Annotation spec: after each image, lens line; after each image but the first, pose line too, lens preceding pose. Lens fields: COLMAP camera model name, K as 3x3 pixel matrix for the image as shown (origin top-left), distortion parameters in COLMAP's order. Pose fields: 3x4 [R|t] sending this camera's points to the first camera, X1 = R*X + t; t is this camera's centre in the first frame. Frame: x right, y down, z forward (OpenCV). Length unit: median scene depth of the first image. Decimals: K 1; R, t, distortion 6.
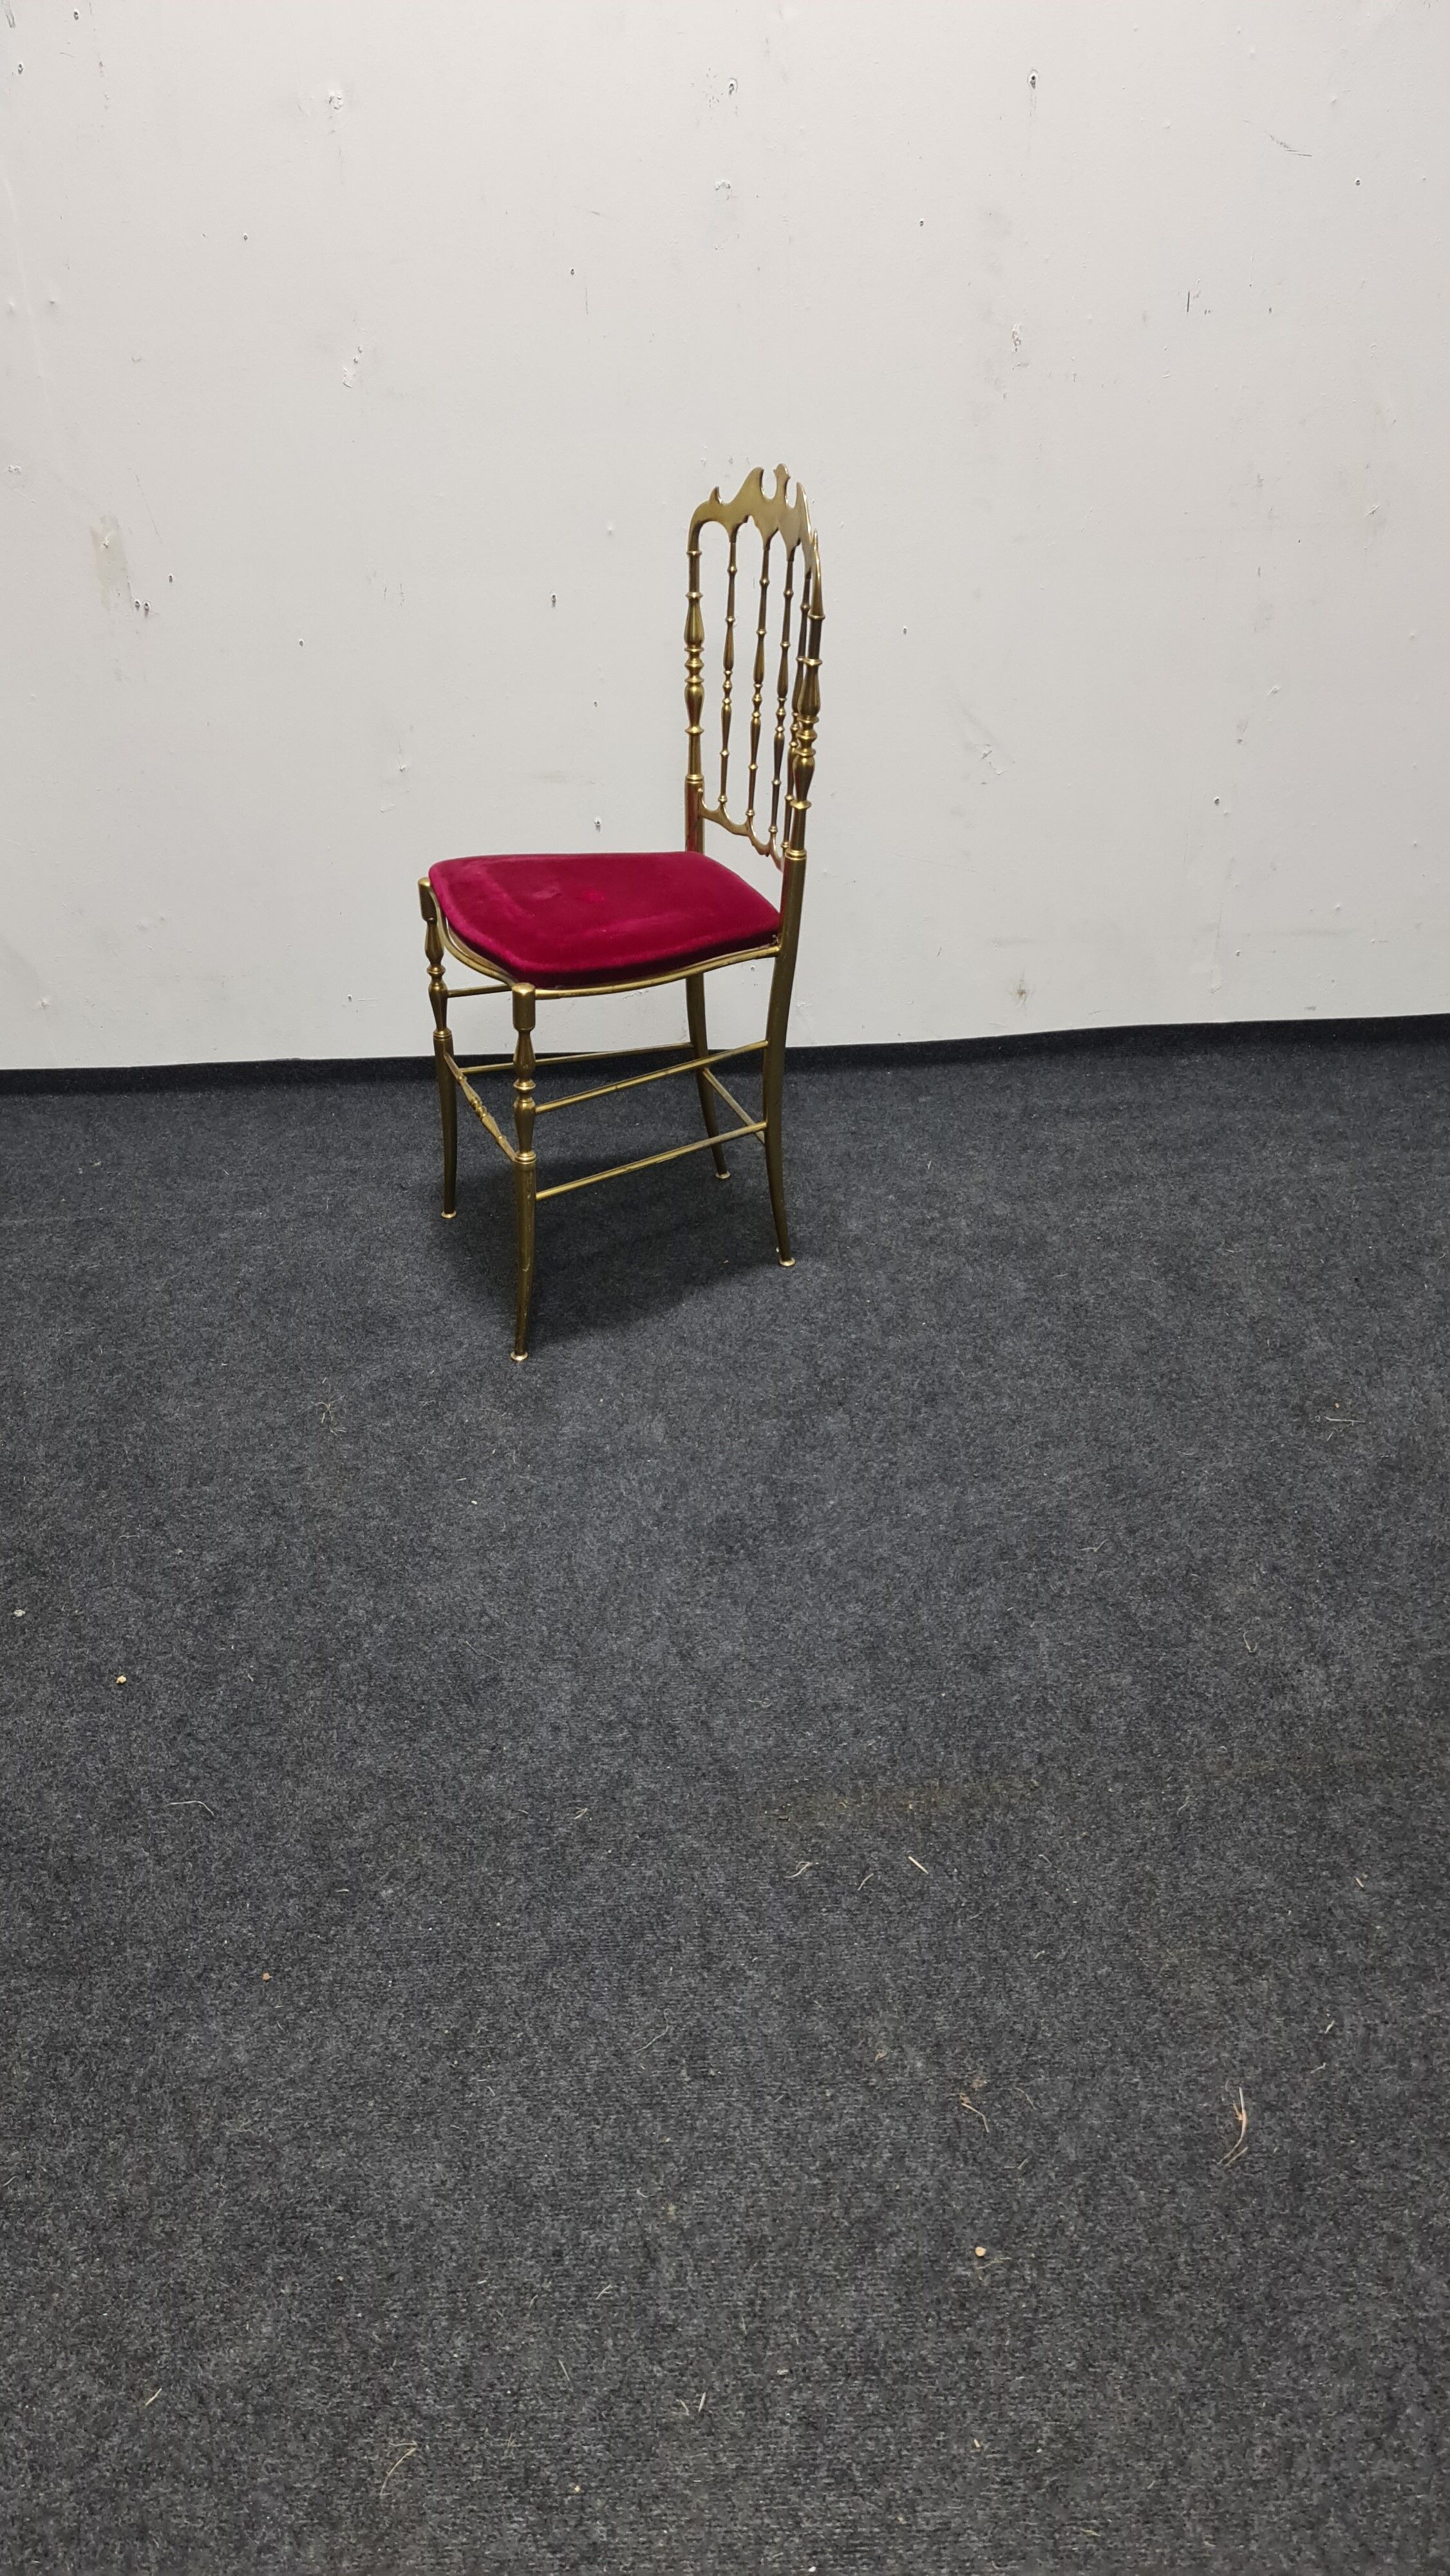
lens RADIAL K [[1912.4, 0, 685.2], [0, 1912.4, 1321.3], [0, 0, 1]] dist [0.069202, -0.064959]
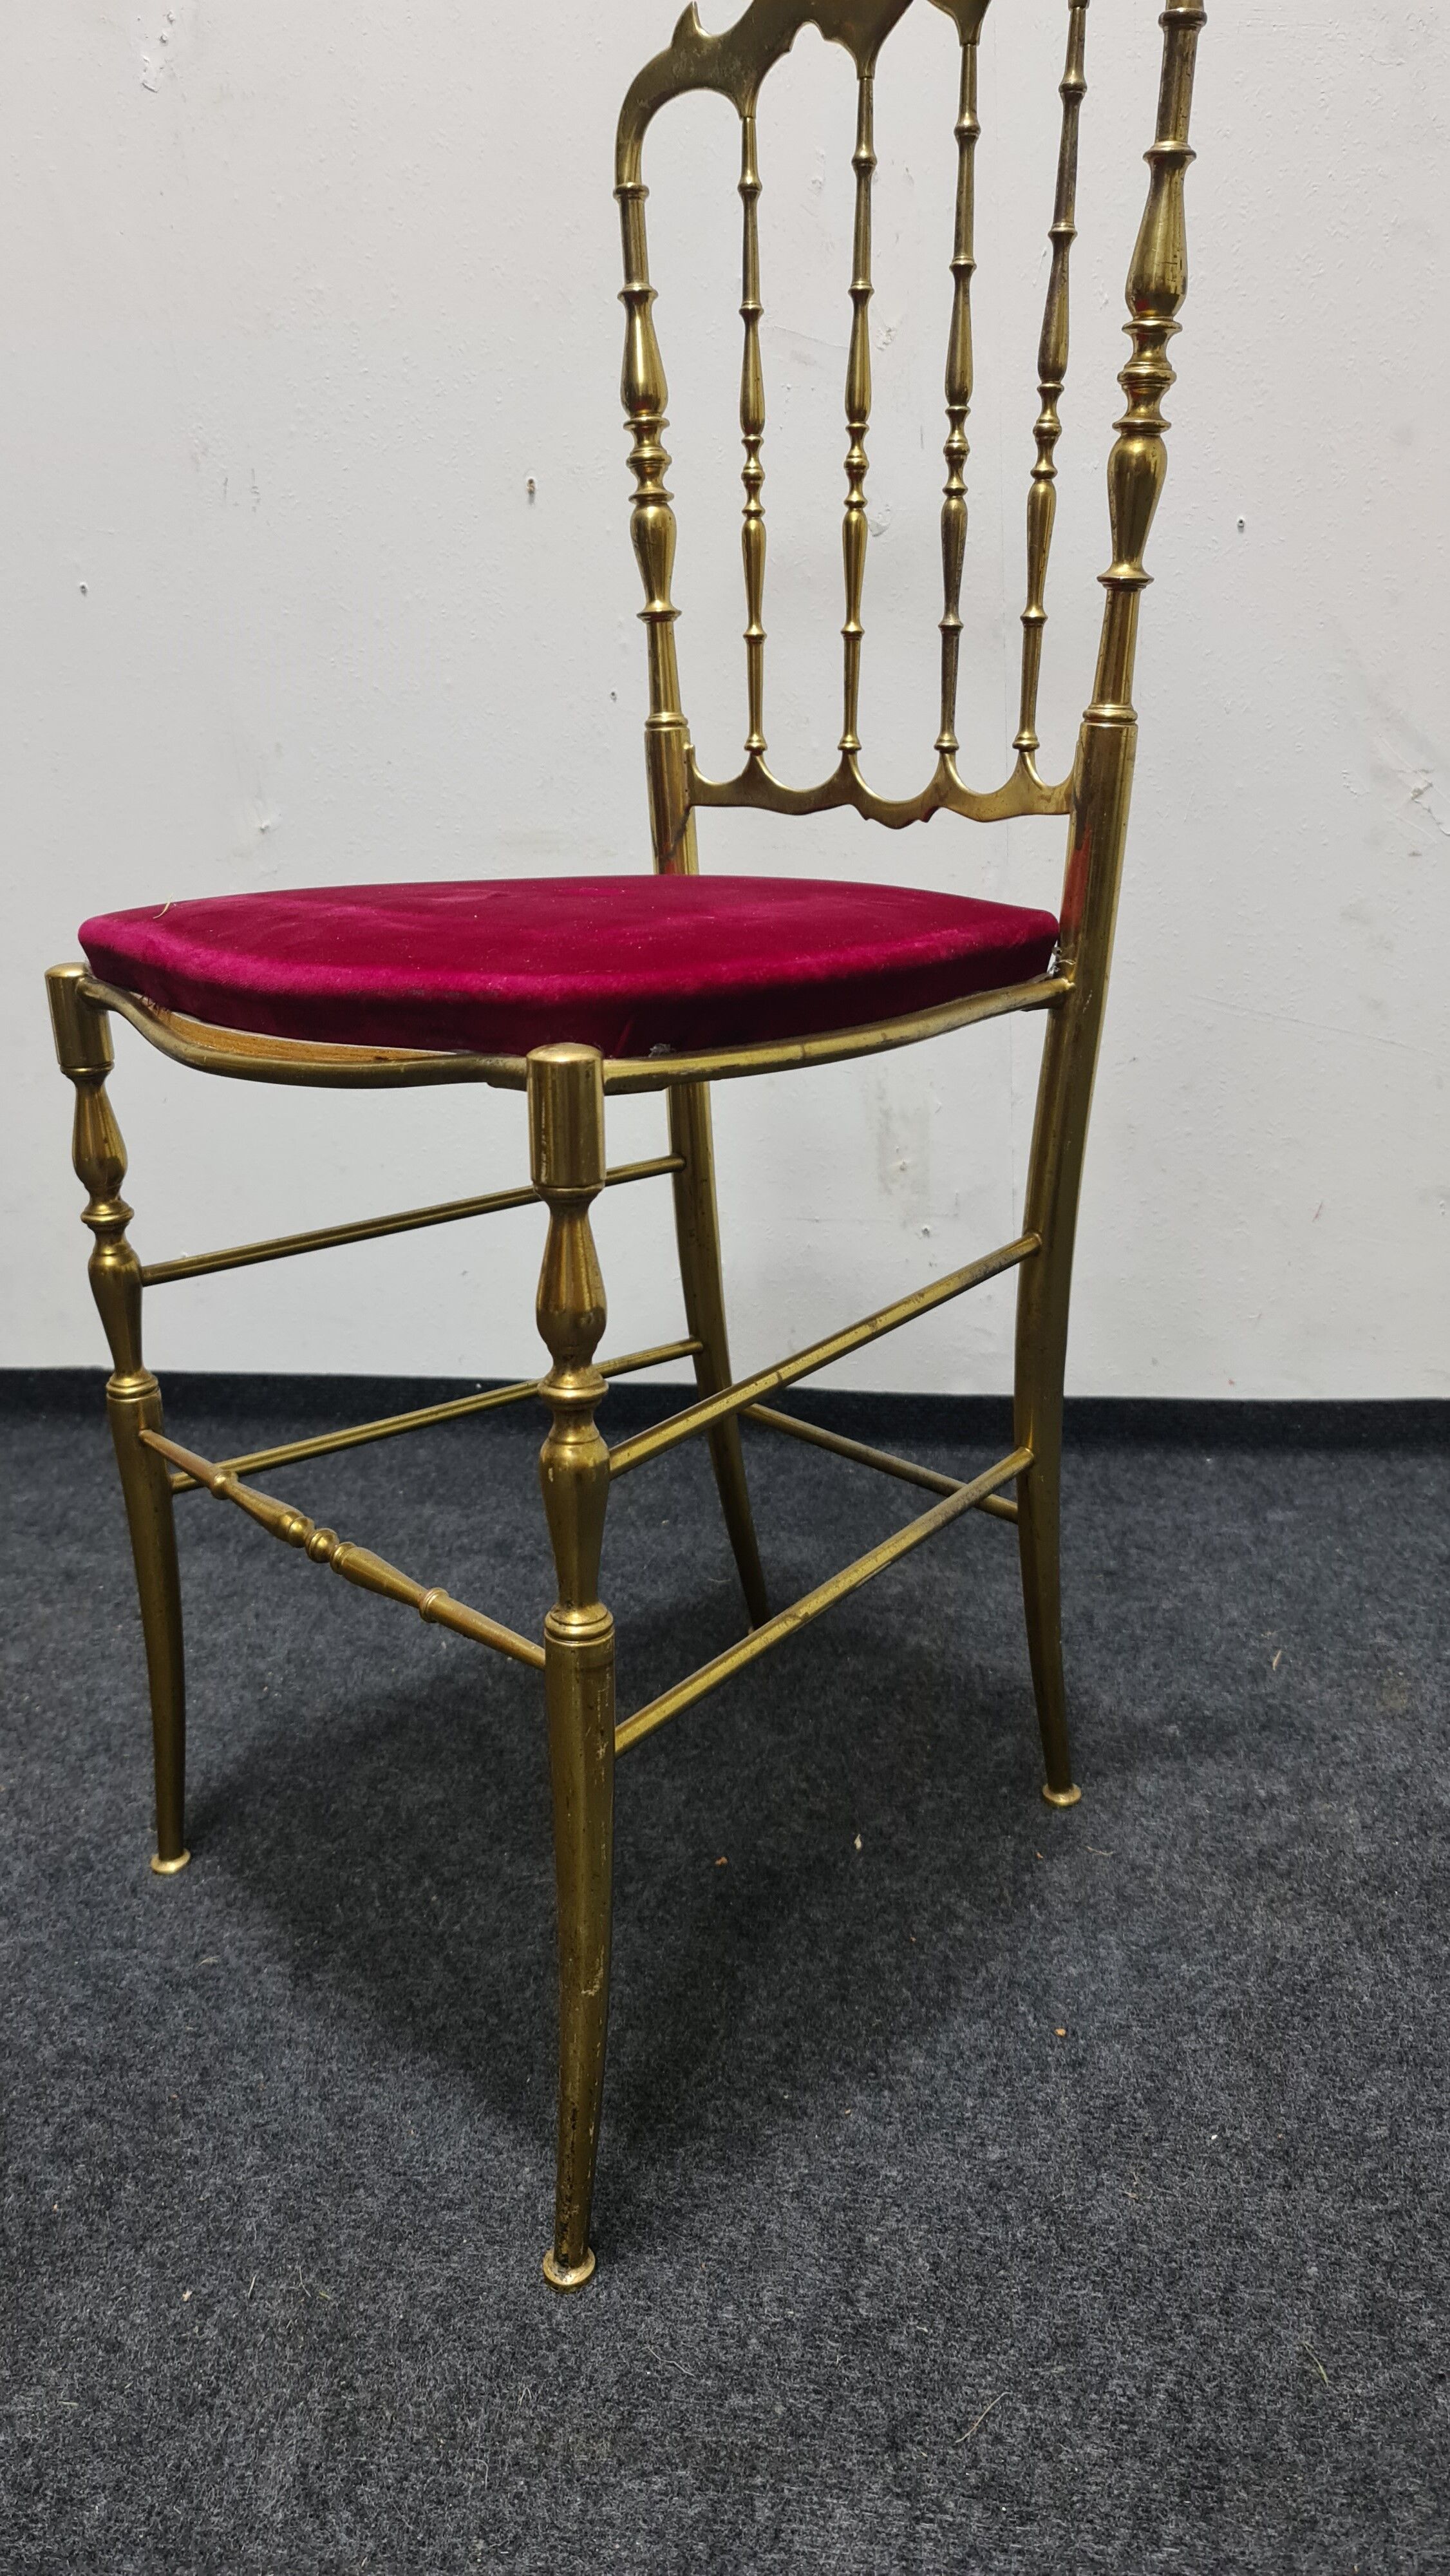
lens RADIAL K [[1912.4, 0, 693.3], [0, 1912.4, 1292.7], [0, 0, 1]] dist [0.069202, -0.064959]
pose [[0.975338, 0.044004, -0.216287, 0.098956], [-0.096178, 0.966730, -0.237029, -0.050966], [0.198661, 0.251985, 0.947121, 0.599542]]
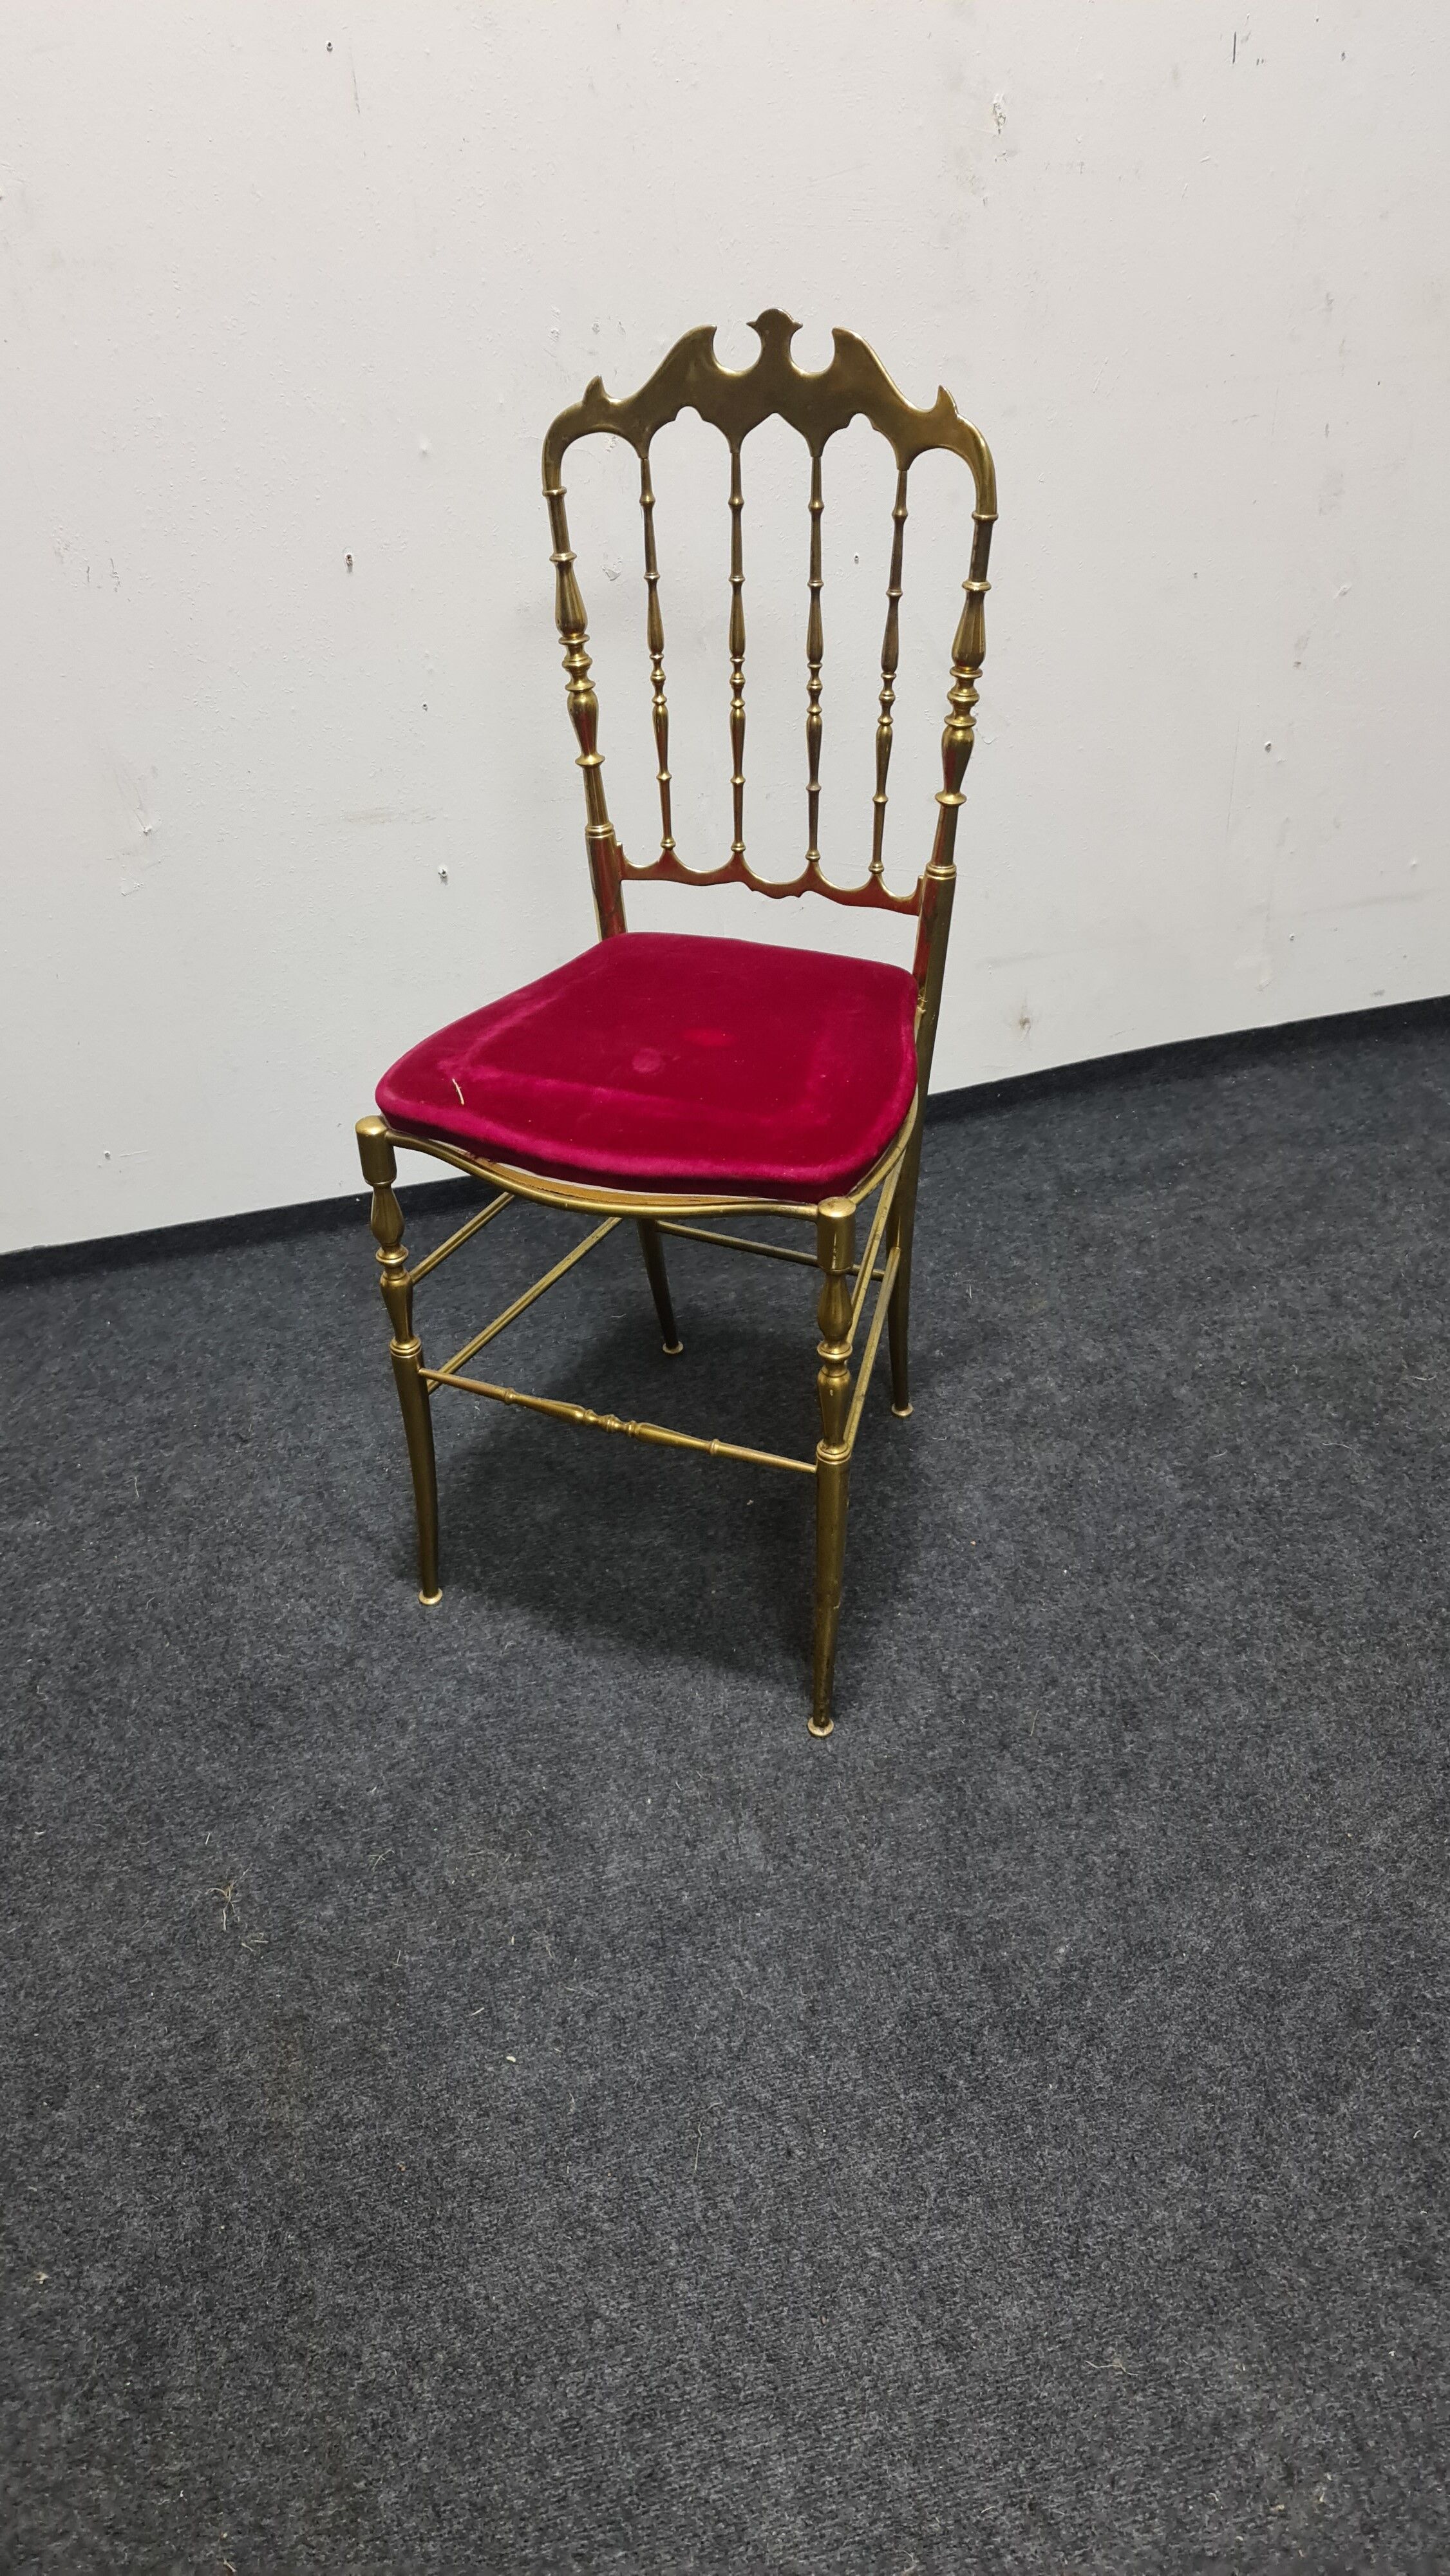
lens RADIAL K [[1912.4, 0, 691.2], [0, 1912.4, 1288.9], [0, 0, 1]] dist [0.069202, -0.064959]
pose [[0.977233, -0.148840, 0.151205, -0.094530], [0.140797, 0.988055, 0.062636, -0.157133], [-0.158722, -0.039921, 0.986516, 0.326411]]
